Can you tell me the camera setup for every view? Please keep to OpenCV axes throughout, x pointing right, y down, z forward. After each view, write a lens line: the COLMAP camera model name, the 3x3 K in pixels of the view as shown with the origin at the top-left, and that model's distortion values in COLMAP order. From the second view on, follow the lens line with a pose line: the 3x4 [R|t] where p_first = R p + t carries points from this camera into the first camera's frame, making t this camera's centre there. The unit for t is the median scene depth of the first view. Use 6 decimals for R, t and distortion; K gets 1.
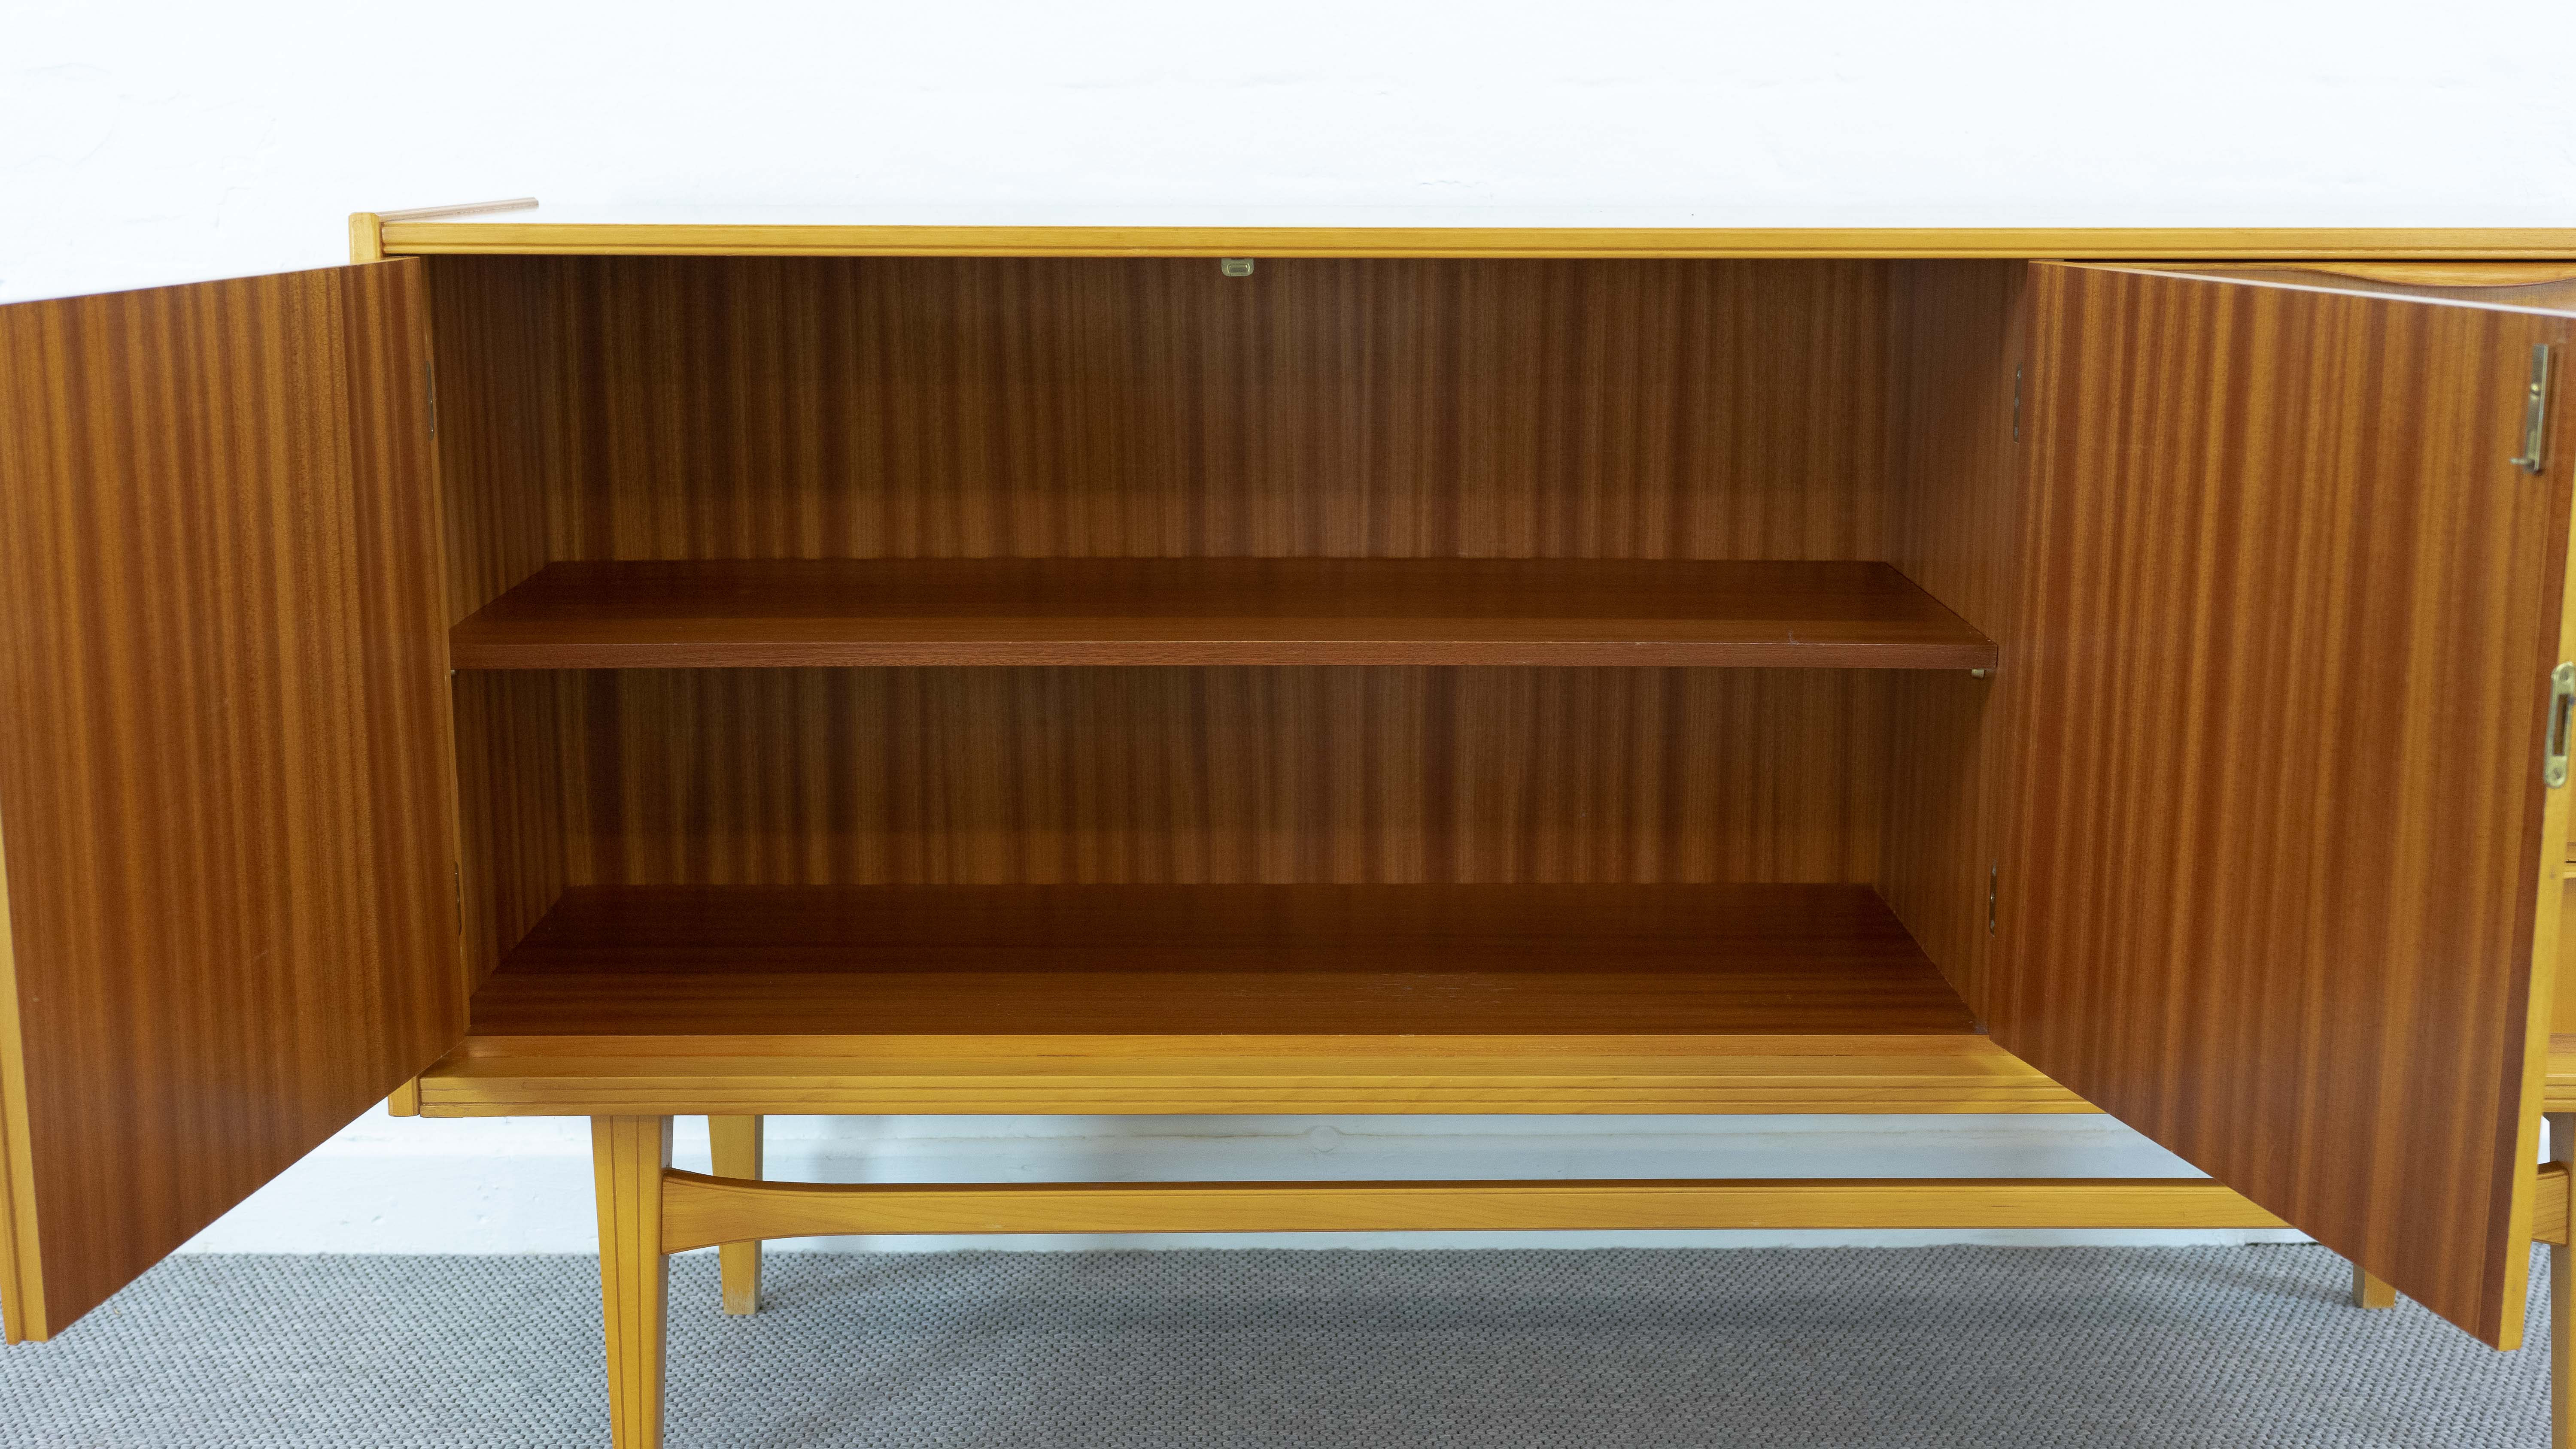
lens RADIAL K [[2982.8, 0, 1288.0], [0, 2982.8, 724.5], [0, 0, 1]] dist [0.004352, -0.010923]
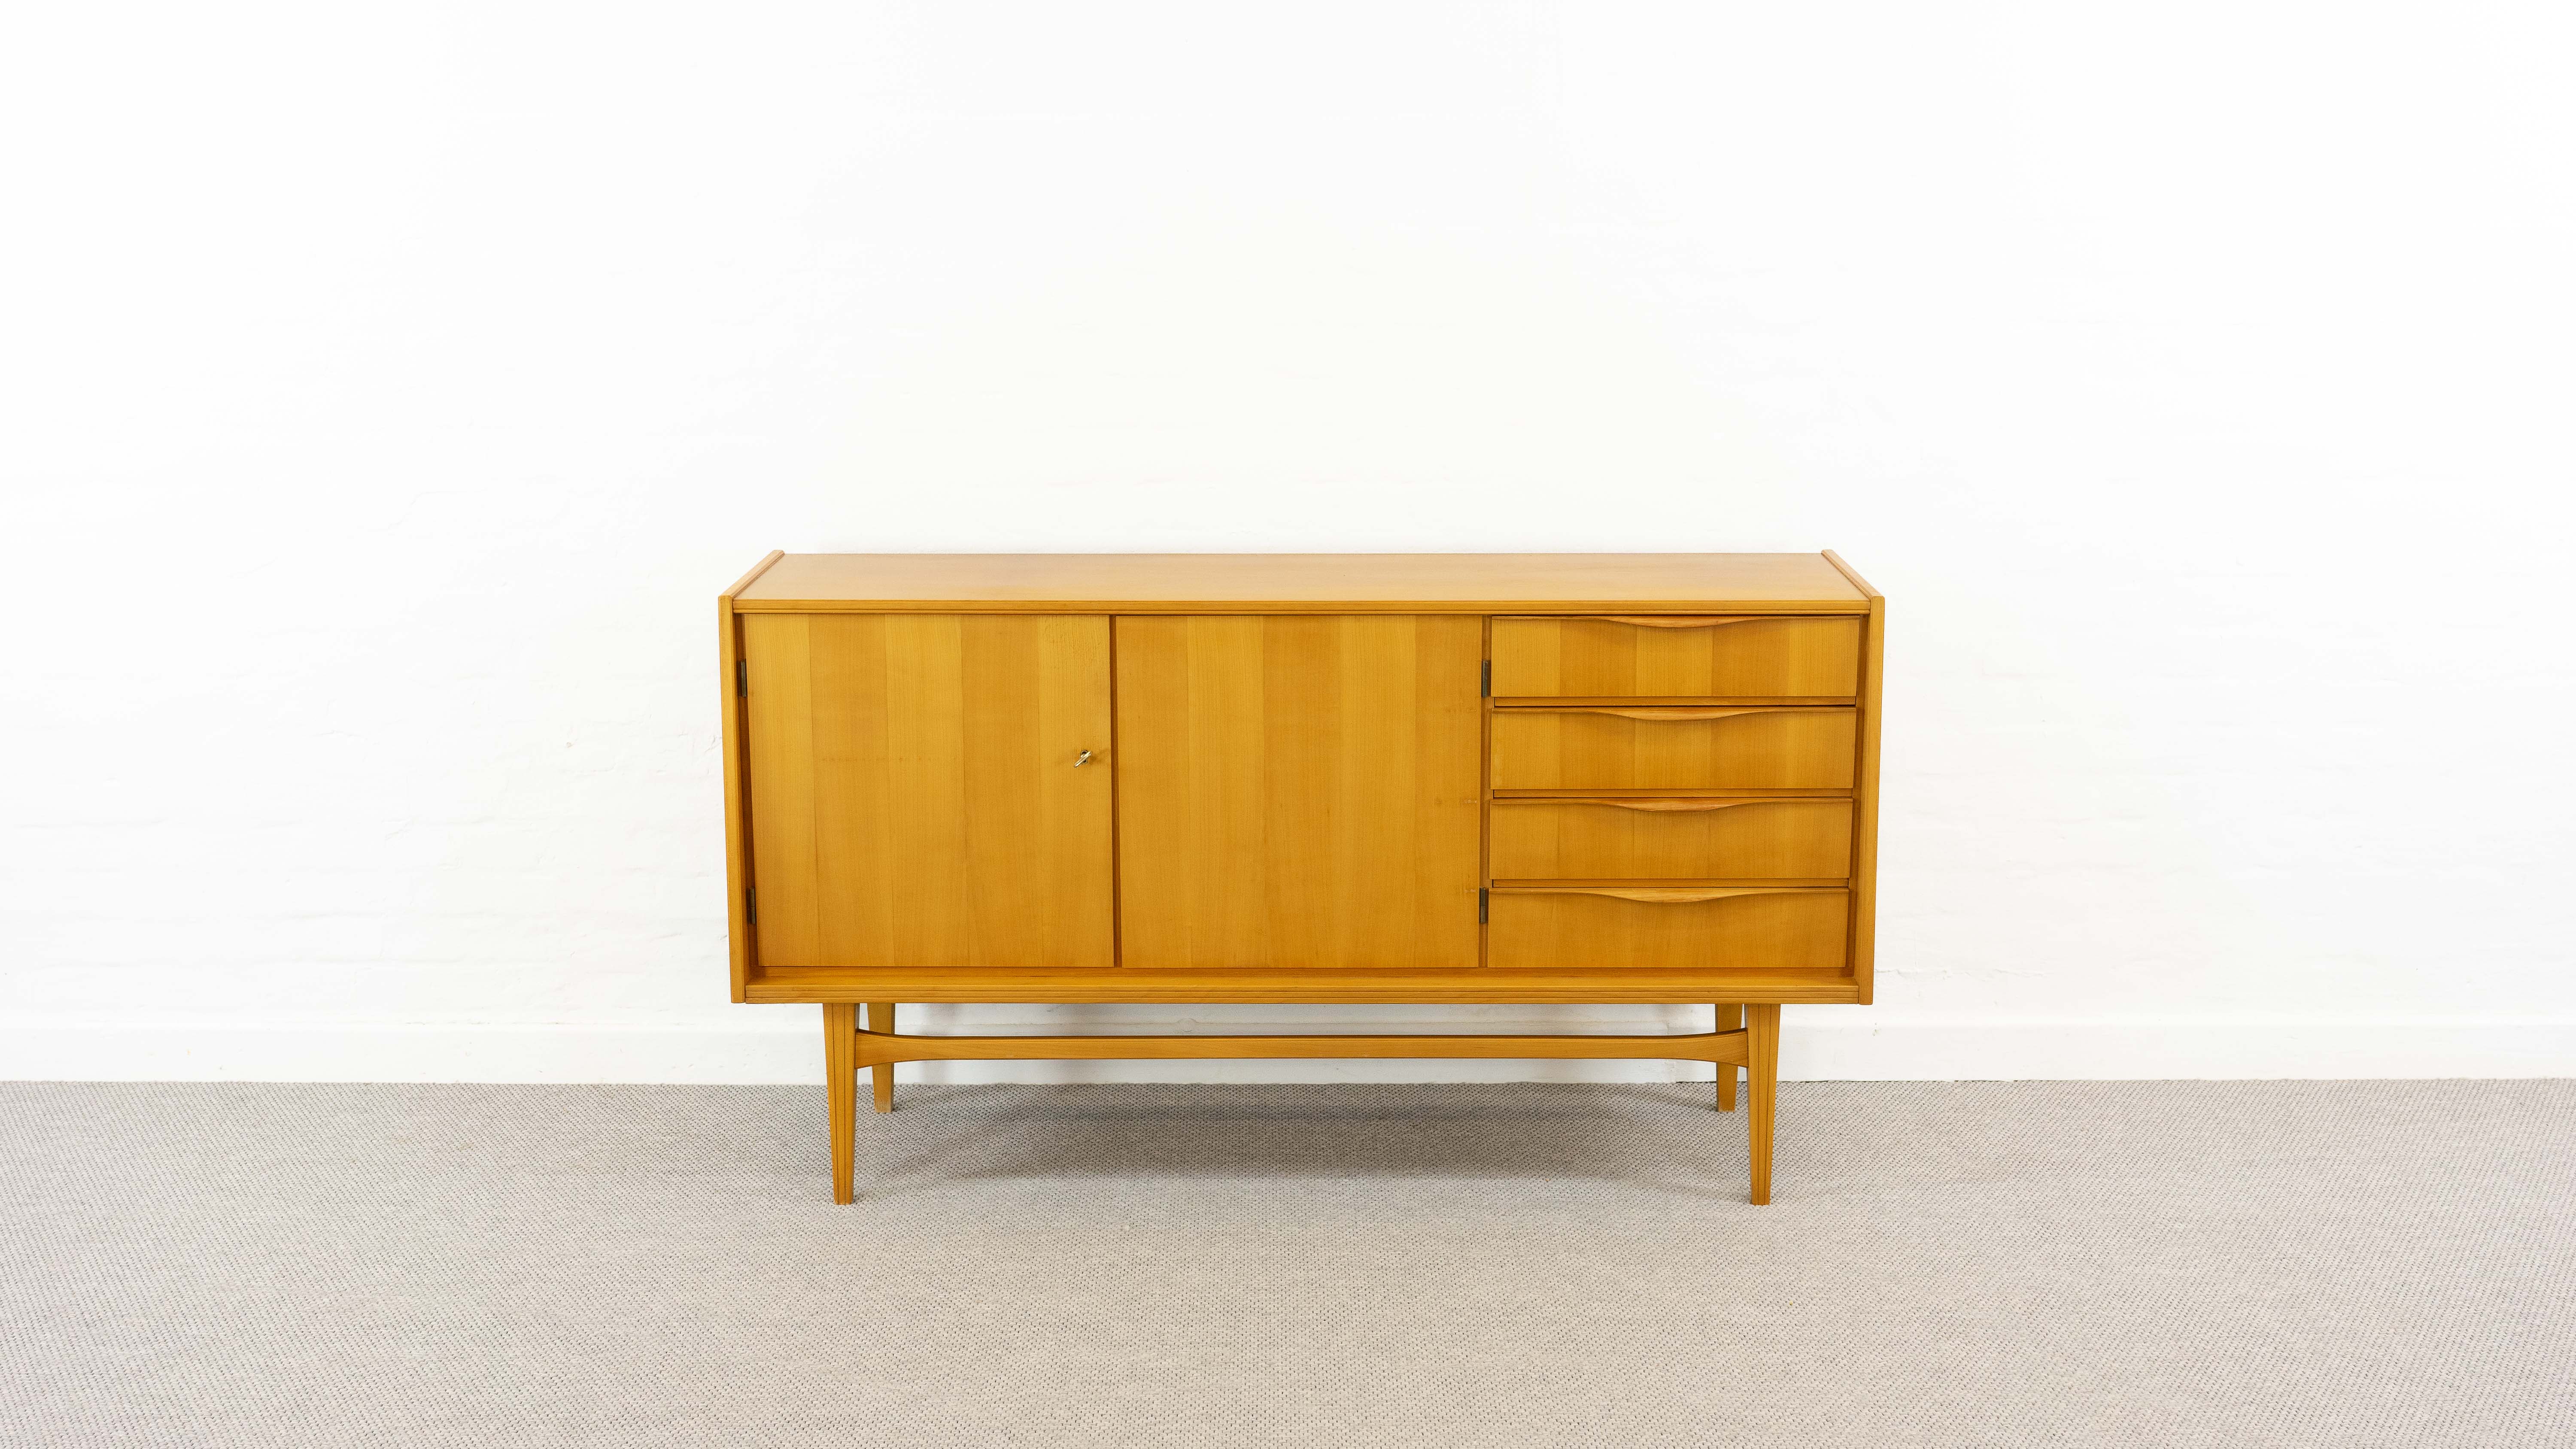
lens RADIAL K [[2982.8, 0, 1288.0], [0, 2982.8, 724.5], [0, 0, 1]] dist [0.004352, -0.010923]
pose [[0.999821, 0.000394, -0.018941, 0.118158], [-0.000173, 0.999932, 0.011678, -0.078925], [0.018944, -0.011672, 0.999752, -0.944924]]
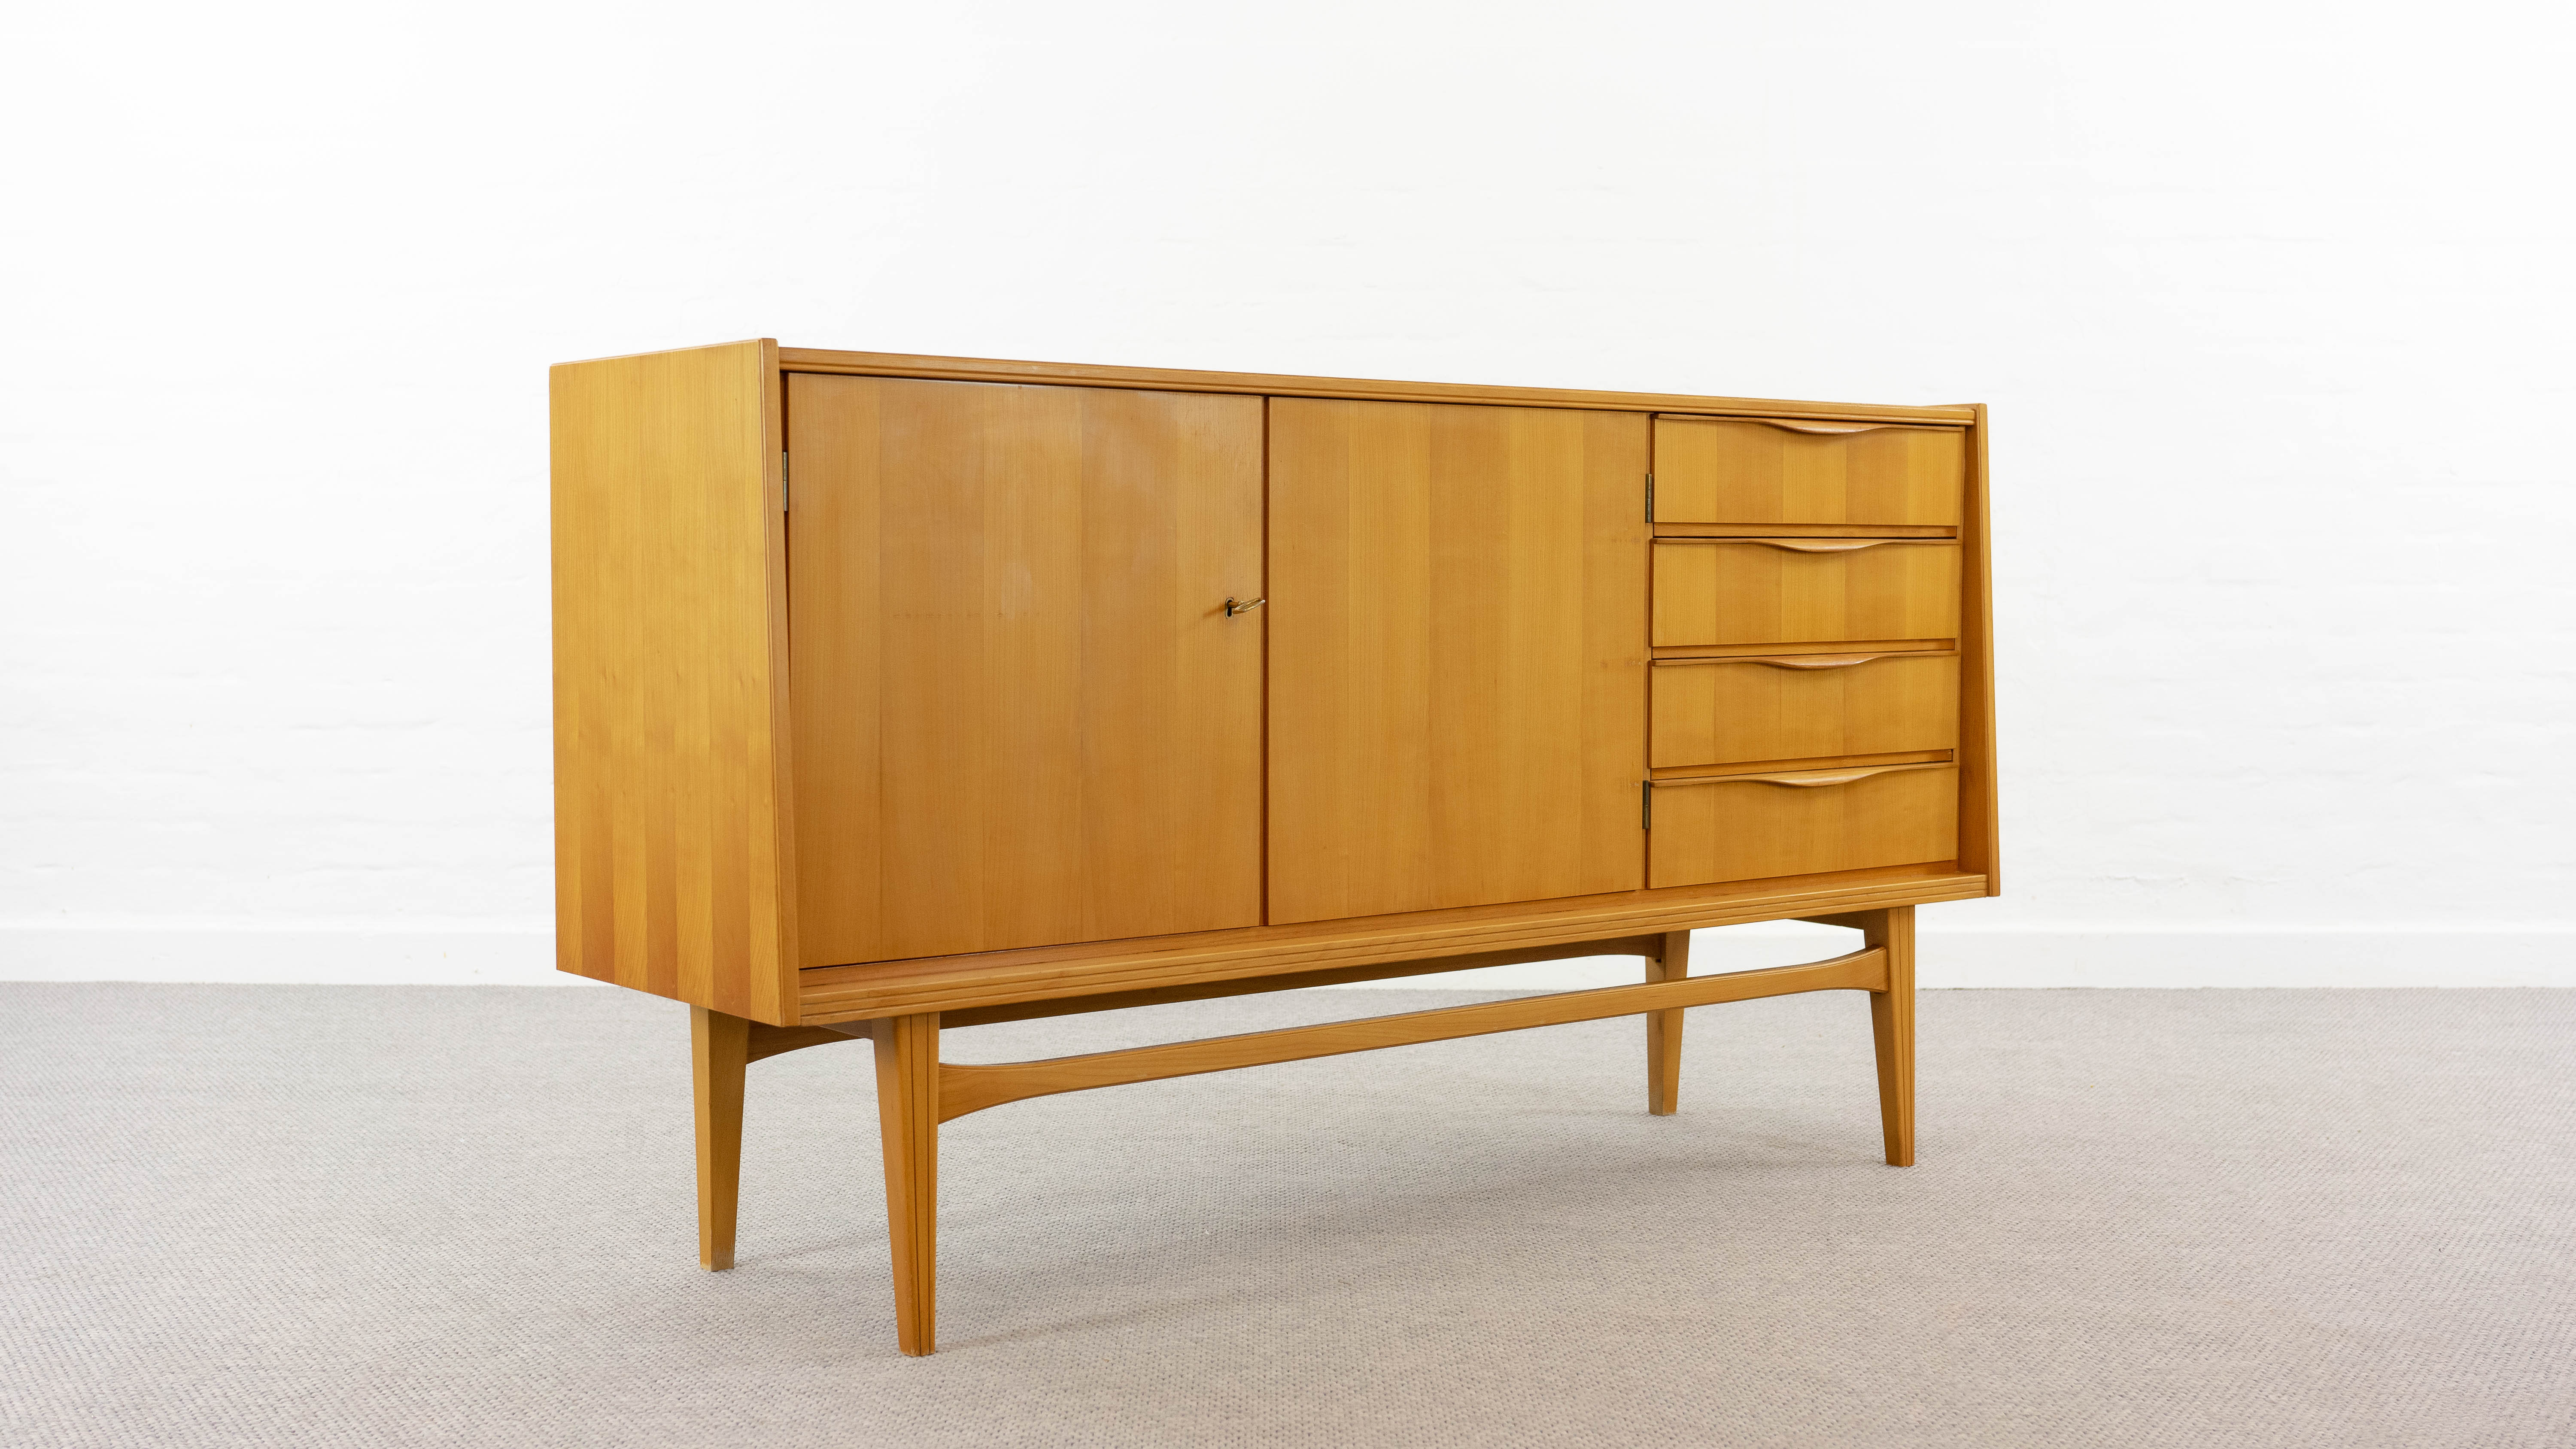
lens RADIAL K [[2982.8, 0, 1288.0], [0, 2982.8, 724.5], [0, 0, 1]] dist [0.004352, -0.010923]
pose [[0.788206, -0.034668, 0.614435, -0.743776], [0.120139, 0.987871, -0.098377, 0.125451], [-0.603571, 0.151359, 0.782810, -0.131689]]
